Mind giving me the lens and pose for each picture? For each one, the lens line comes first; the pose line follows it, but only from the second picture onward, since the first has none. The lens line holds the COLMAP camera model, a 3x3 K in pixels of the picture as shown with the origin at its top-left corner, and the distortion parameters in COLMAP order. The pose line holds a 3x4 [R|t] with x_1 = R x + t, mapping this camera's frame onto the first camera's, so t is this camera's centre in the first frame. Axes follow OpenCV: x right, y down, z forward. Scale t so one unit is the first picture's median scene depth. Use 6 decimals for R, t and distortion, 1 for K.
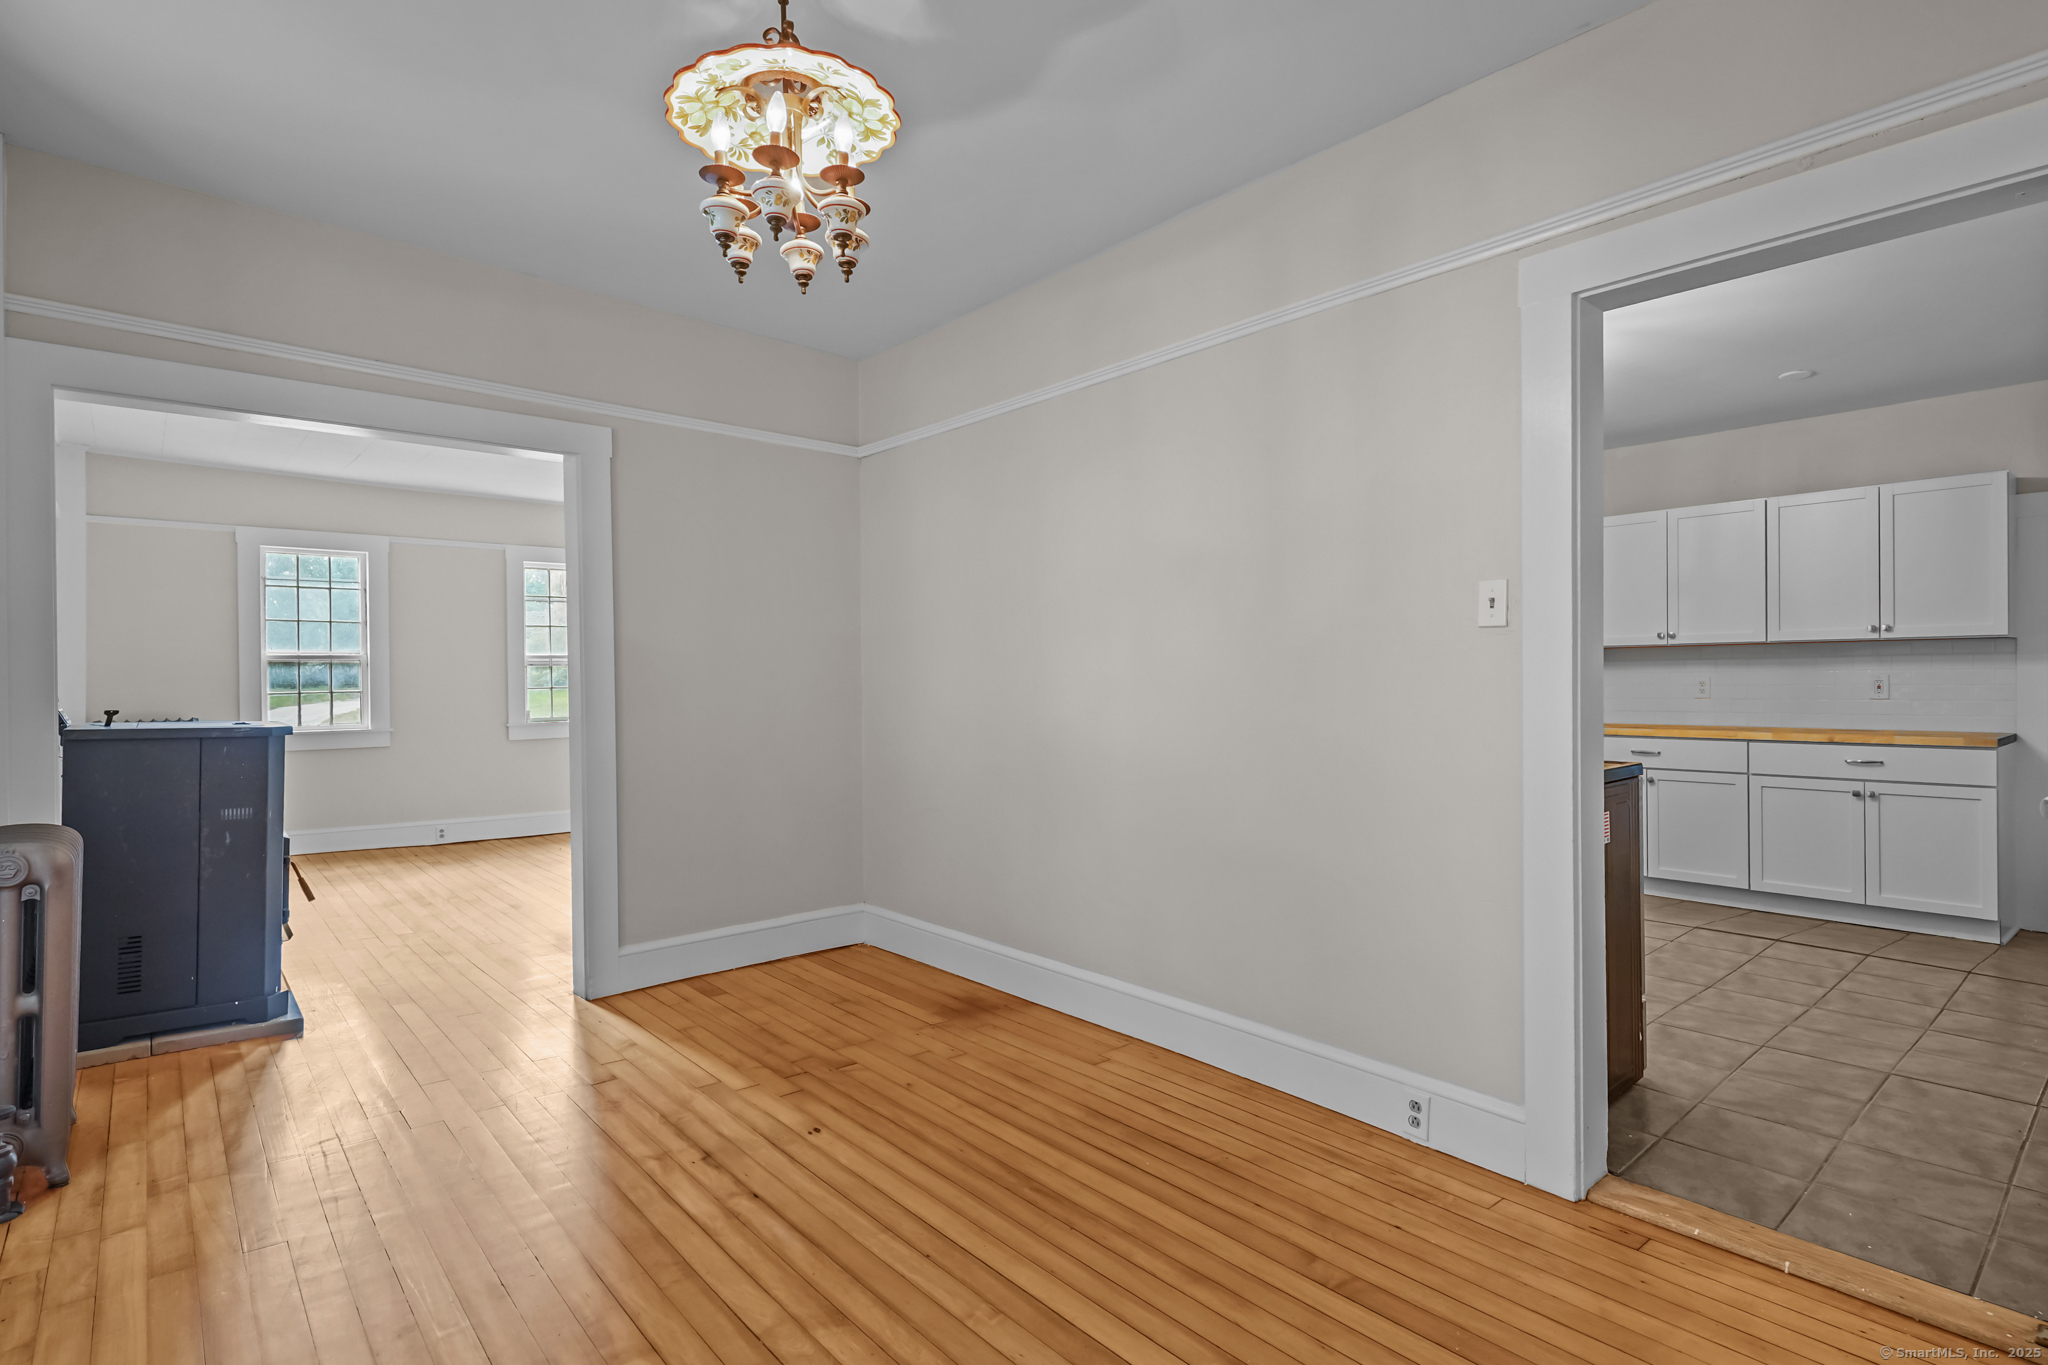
lens RADIAL K [[1023.3, 0, 1024.0], [0, 1023.3, 682.5], [0, 0, 1]] dist [-0.003082, -0.000917]
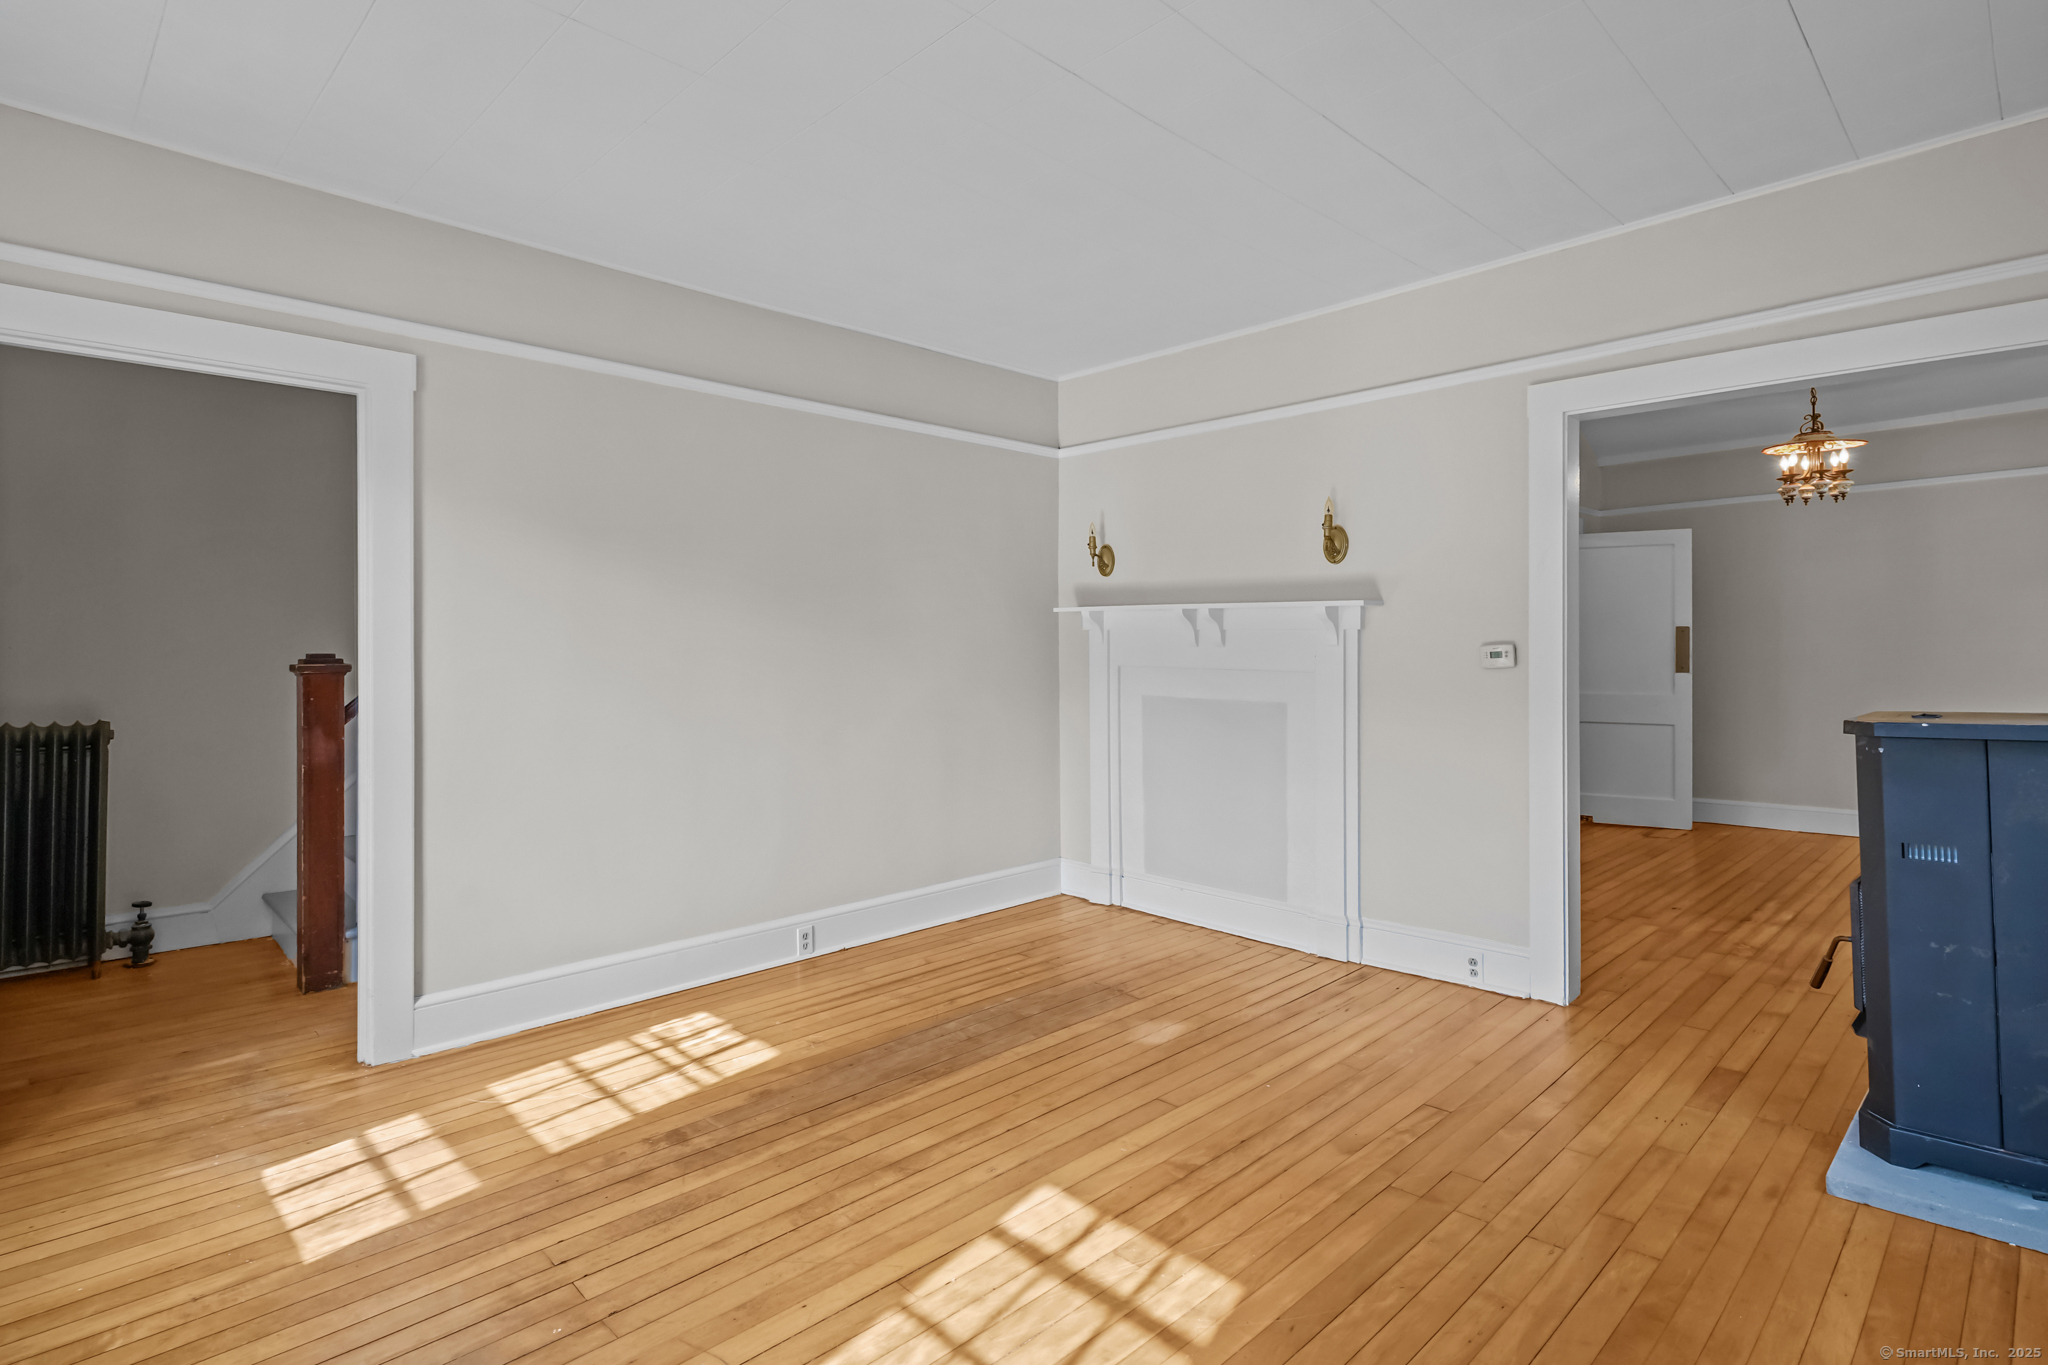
lens RADIAL K [[1022.2, 0, 1028.7], [0, 1022.2, 645.4], [0, 0, 1]] dist [0.004154, -0.000121]
pose [[-0.062922, 0.015045, 0.997905, -1.930154], [0.010623, 0.999840, -0.014404, -0.005588], [-0.997962, 0.009694, -0.063071, 2.235097]]
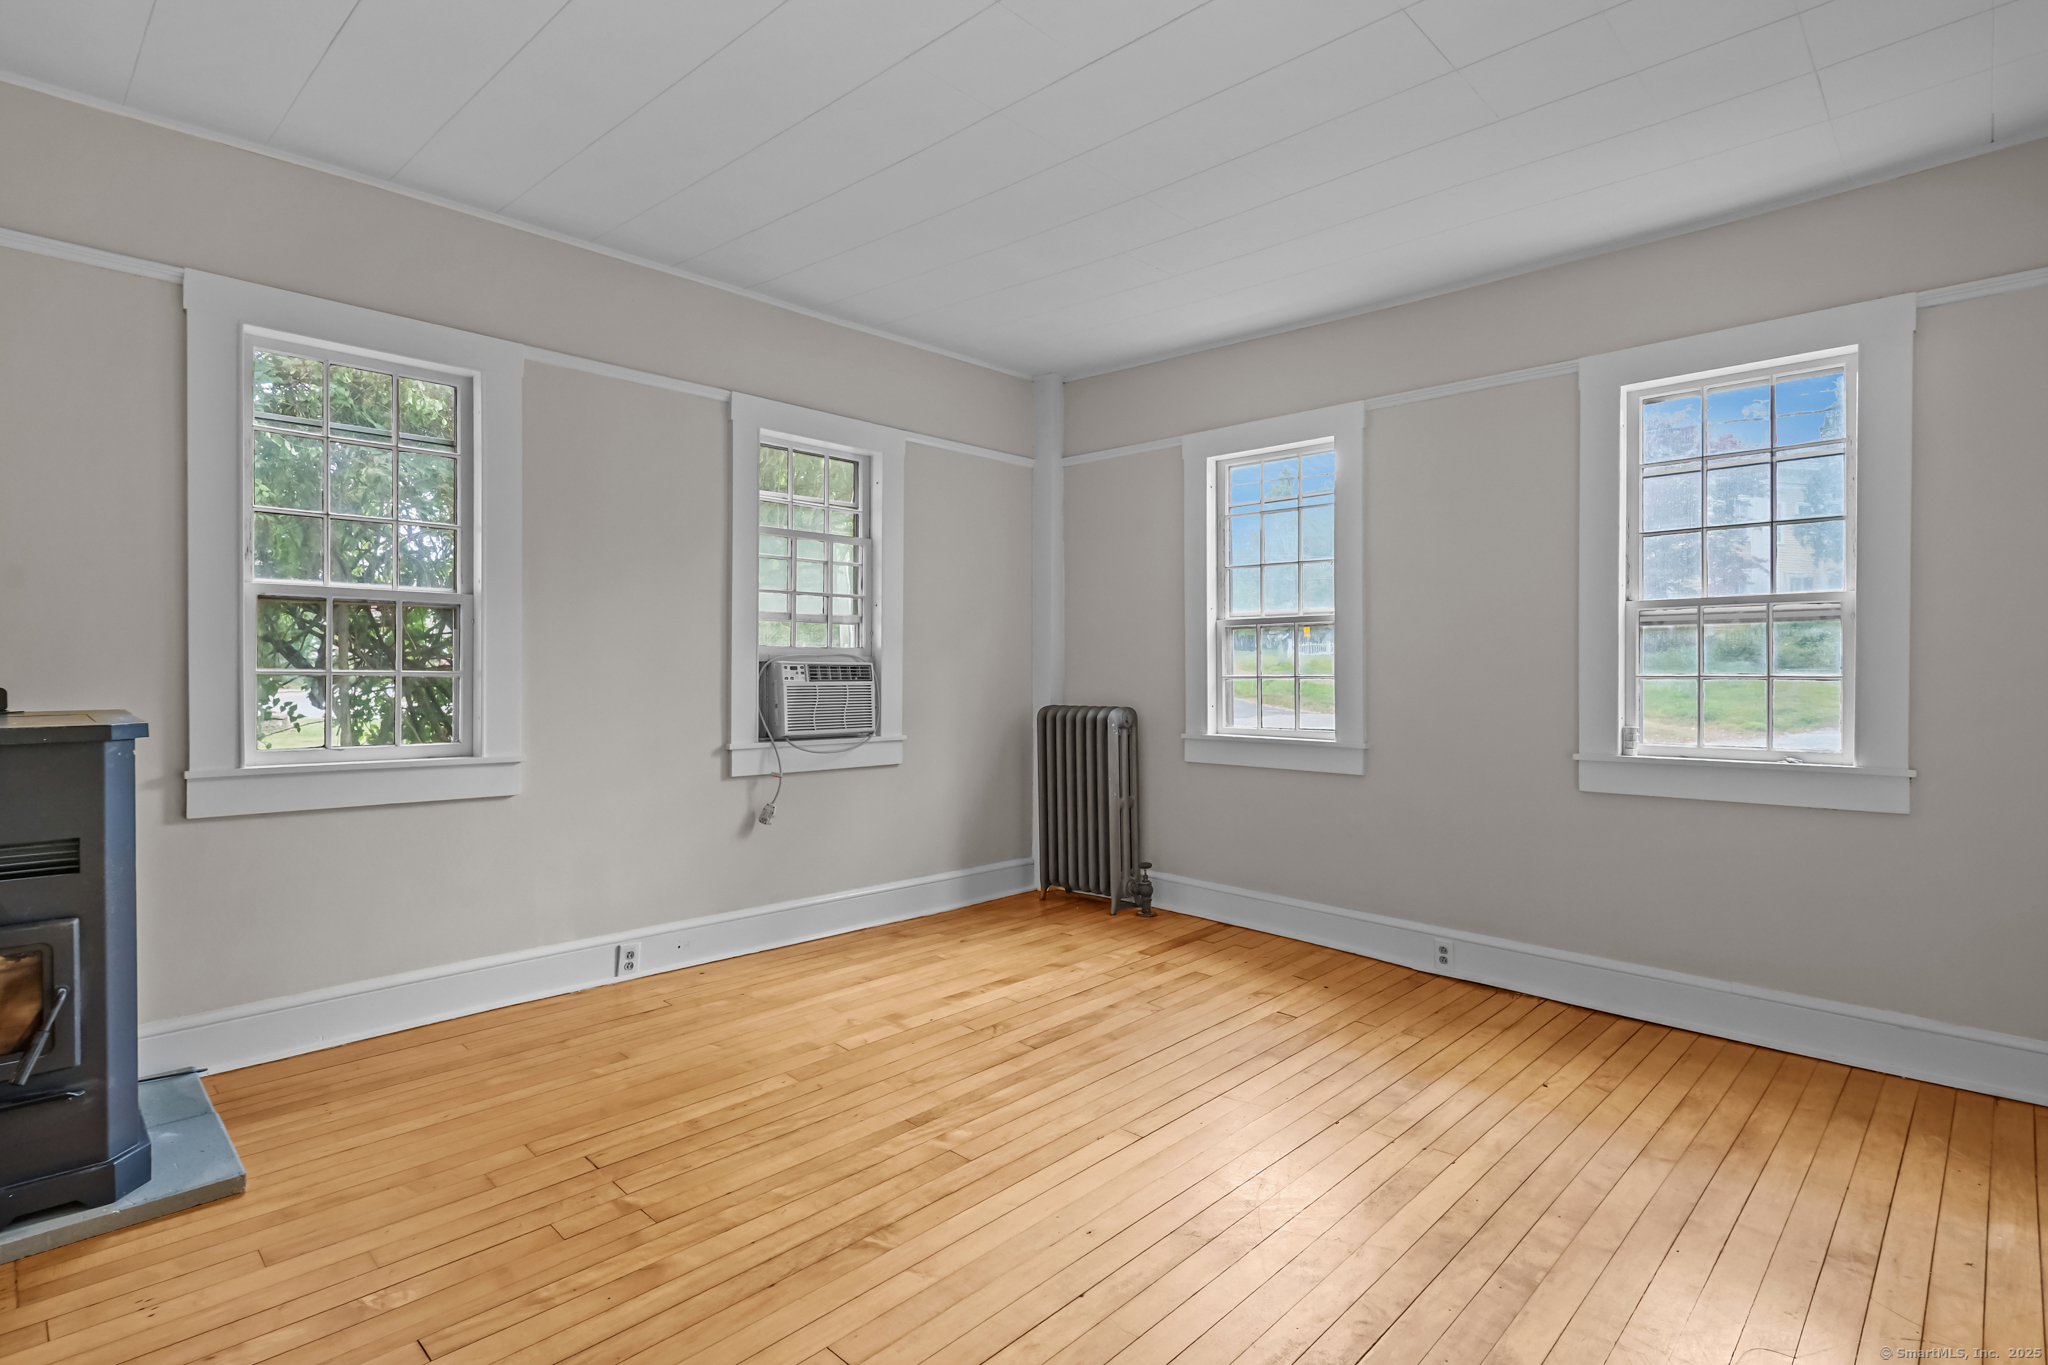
lens RADIAL K [[1010.5, 0, 1016.9], [0, 1010.5, 670.9], [0, 0, 1]] dist [0.002650, -0.001095]
pose [[0.087301, 0.014740, -0.996073, -0.234713], [-0.008648, 0.999864, 0.014039, -0.002992], [0.996144, 0.007388, 0.087416, 2.083168]]
